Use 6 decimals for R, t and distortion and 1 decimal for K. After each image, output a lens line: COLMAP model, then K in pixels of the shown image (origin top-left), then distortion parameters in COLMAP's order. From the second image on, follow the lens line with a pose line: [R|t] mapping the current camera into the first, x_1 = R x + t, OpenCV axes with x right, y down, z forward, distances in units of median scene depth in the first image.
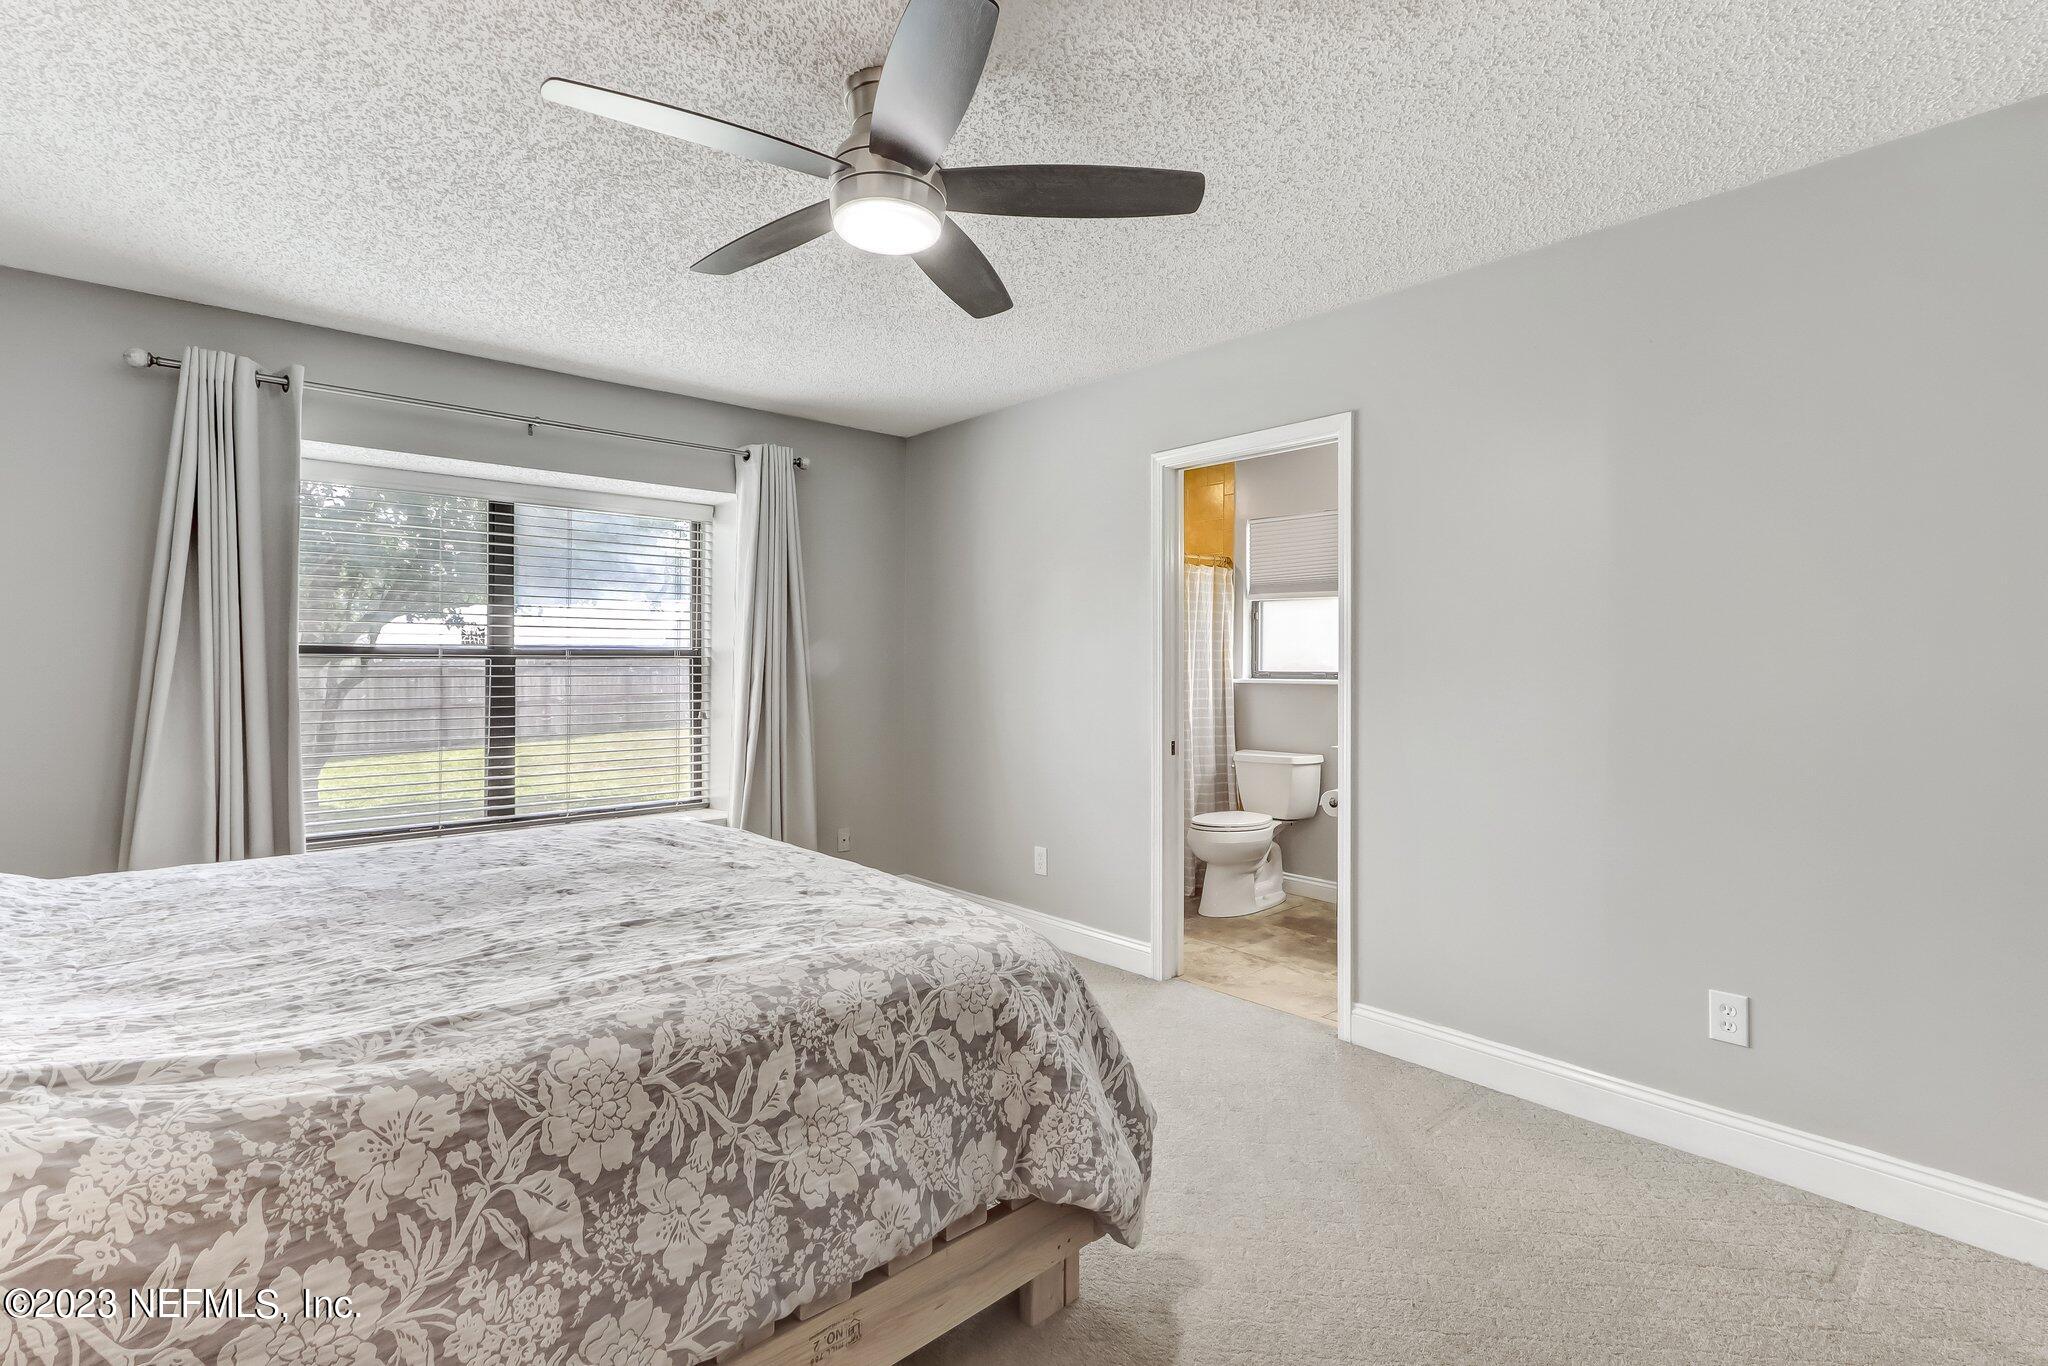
lens RADIAL K [[942.6, 0, 1015.4], [0, 942.6, 649.7], [0, 0, 1]] dist [0.000361, 0.000434]
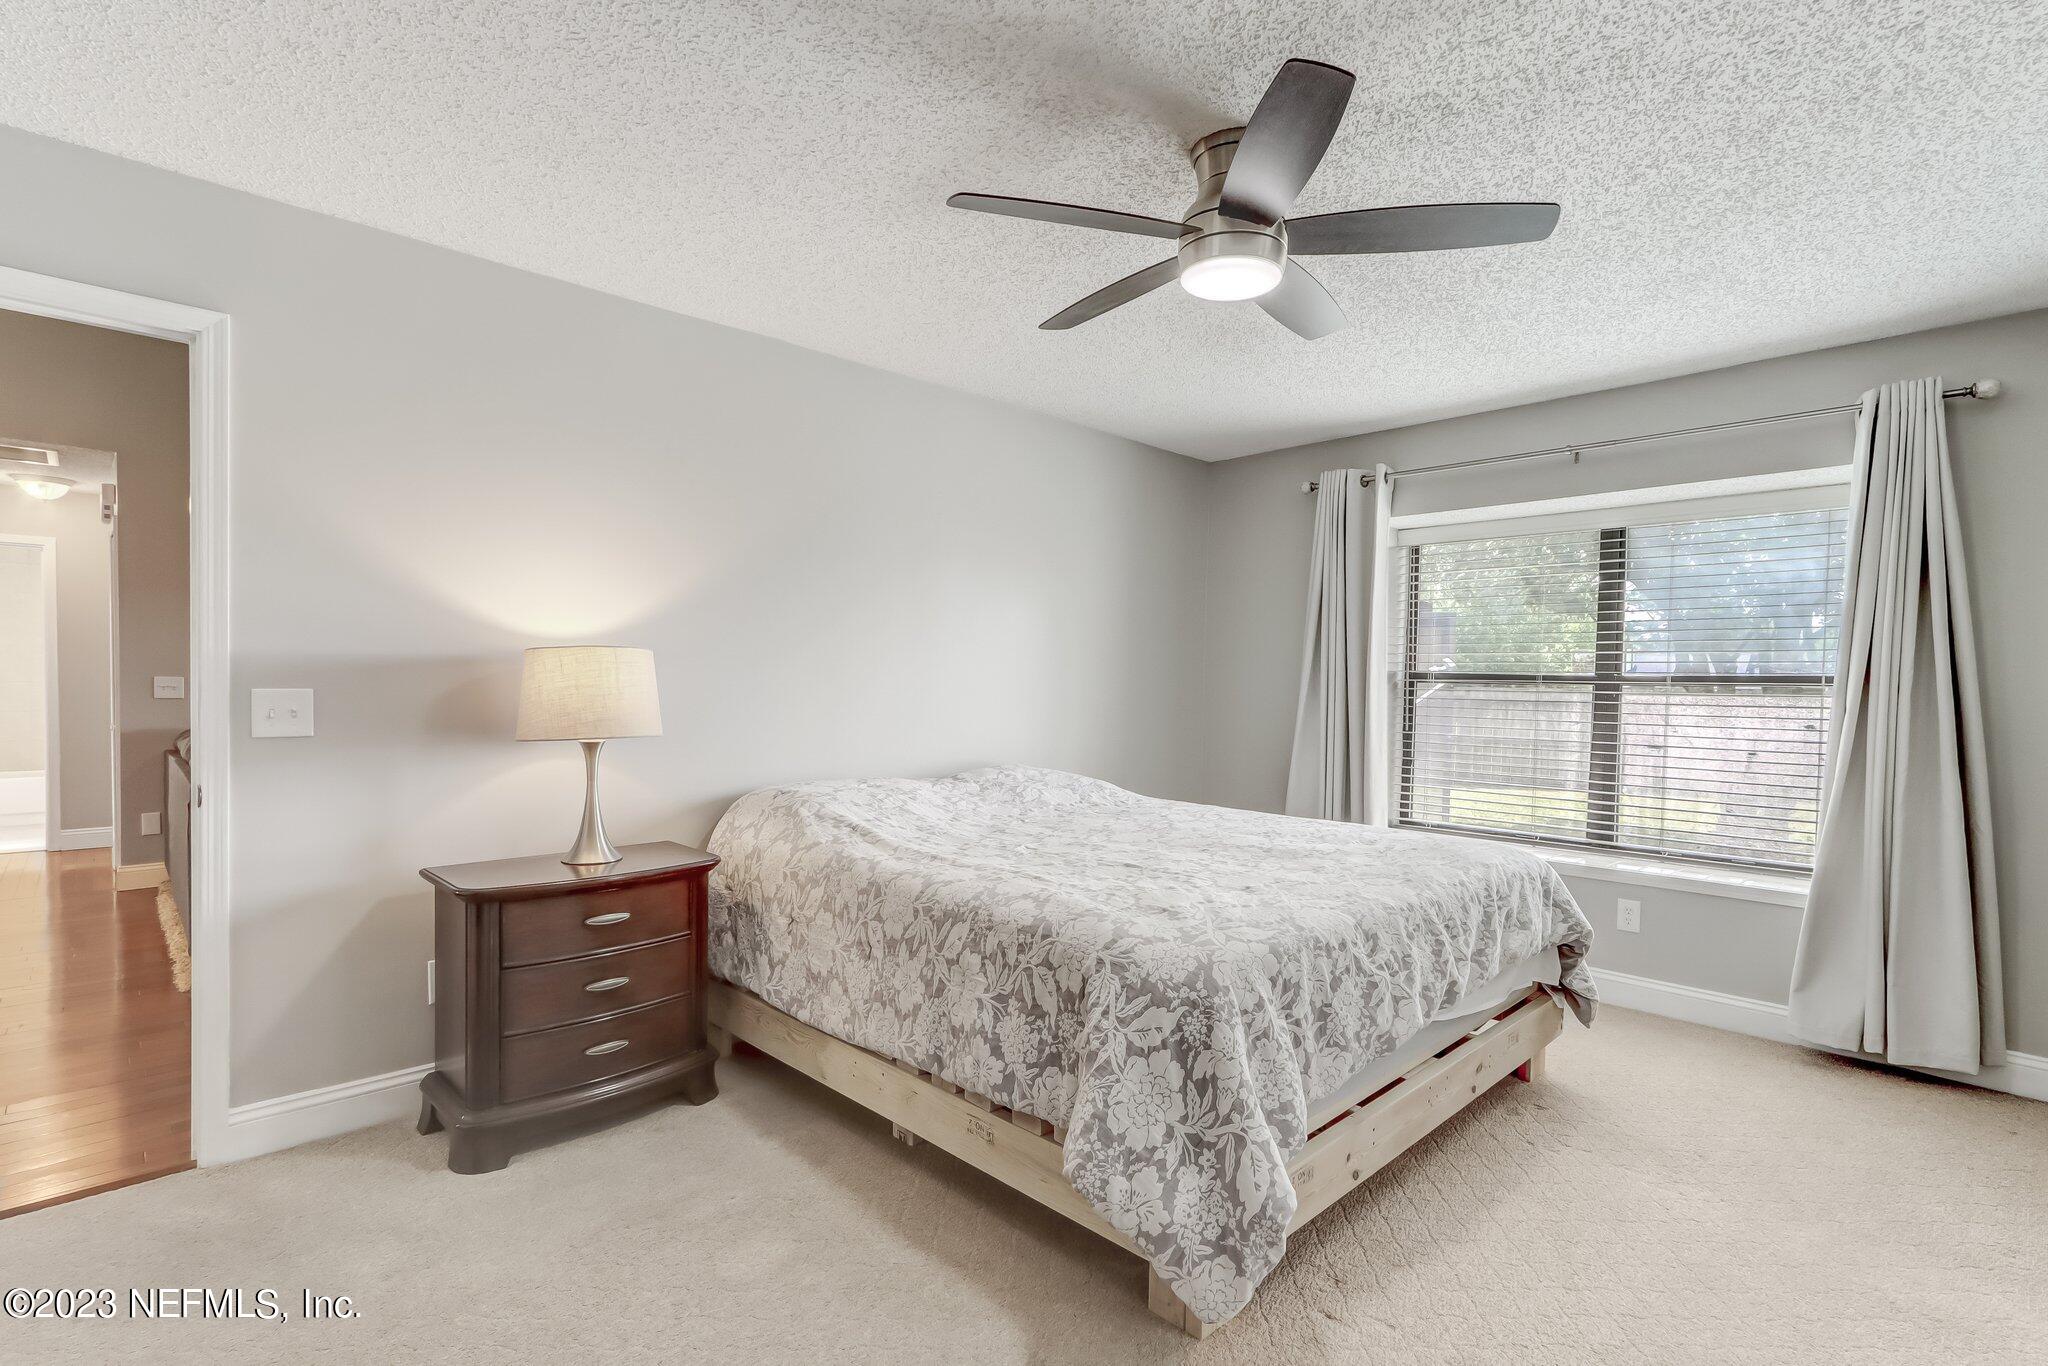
lens RADIAL K [[956.9, 0, 1015.2], [0, 956.9, 676.9], [0, 0, 1]] dist [-0.002143, -0.000202]
pose [[0.045827, -0.001114, -0.998949, 1.306785], [0.000196, 0.999999, -0.001106, 0.005484], [0.998949, -0.000145, 0.045827, 0.956190]]
